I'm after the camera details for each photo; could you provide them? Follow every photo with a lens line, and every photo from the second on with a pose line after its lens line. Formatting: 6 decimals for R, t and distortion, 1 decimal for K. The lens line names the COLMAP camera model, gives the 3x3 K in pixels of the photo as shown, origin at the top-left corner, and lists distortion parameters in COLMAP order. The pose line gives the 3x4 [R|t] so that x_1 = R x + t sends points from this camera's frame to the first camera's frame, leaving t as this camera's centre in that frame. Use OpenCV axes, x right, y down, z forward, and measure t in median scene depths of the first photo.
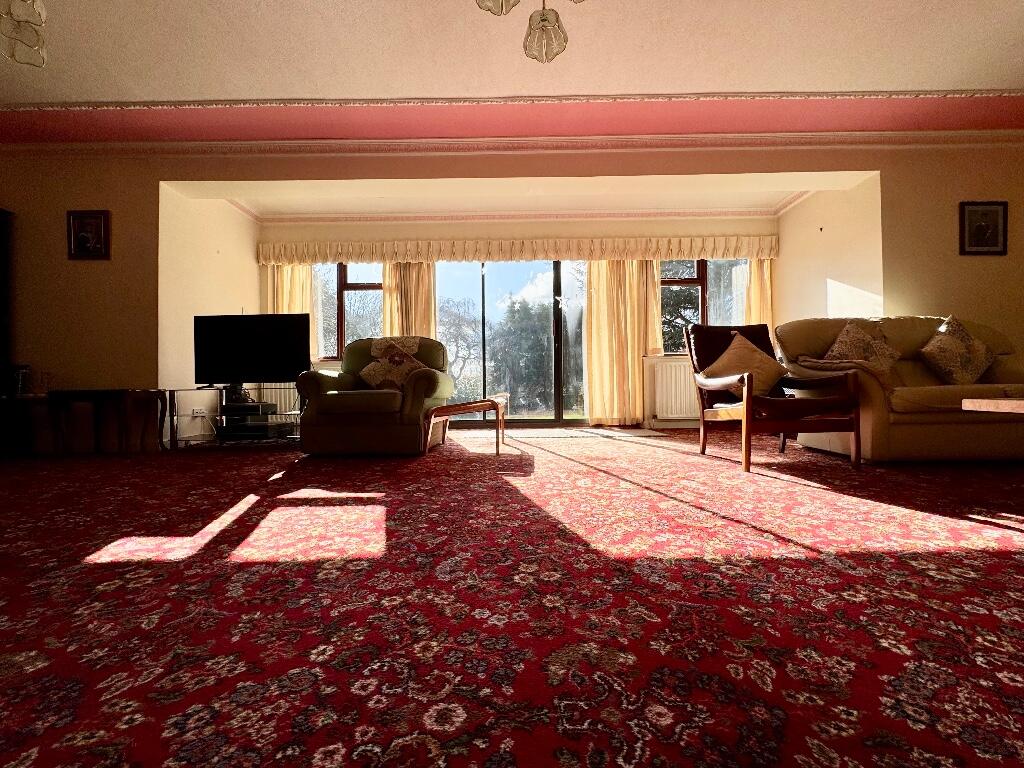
lens RADIAL K [[408.5, 0, 512.2], [0, 408.5, 386.7], [0, 0, 1]] dist [0.010425, 0.000742]
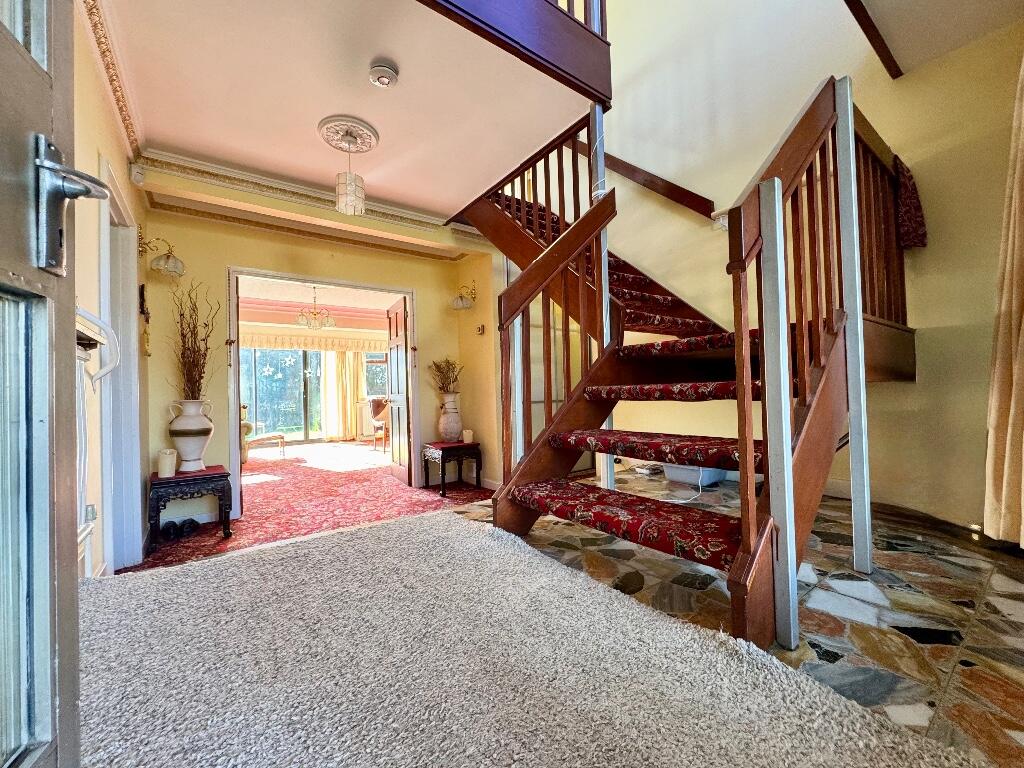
lens RADIAL K [[408.5, 0, 510.6], [0, 408.5, 387.5], [0, 0, 1]] dist [0.010425, 0.000742]
pose [[0.798467, 0.003788, 0.602027, -0.252820], [0.009813, 0.999765, -0.019306, -0.103138], [-0.601959, 0.021323, 0.798242, -0.960501]]
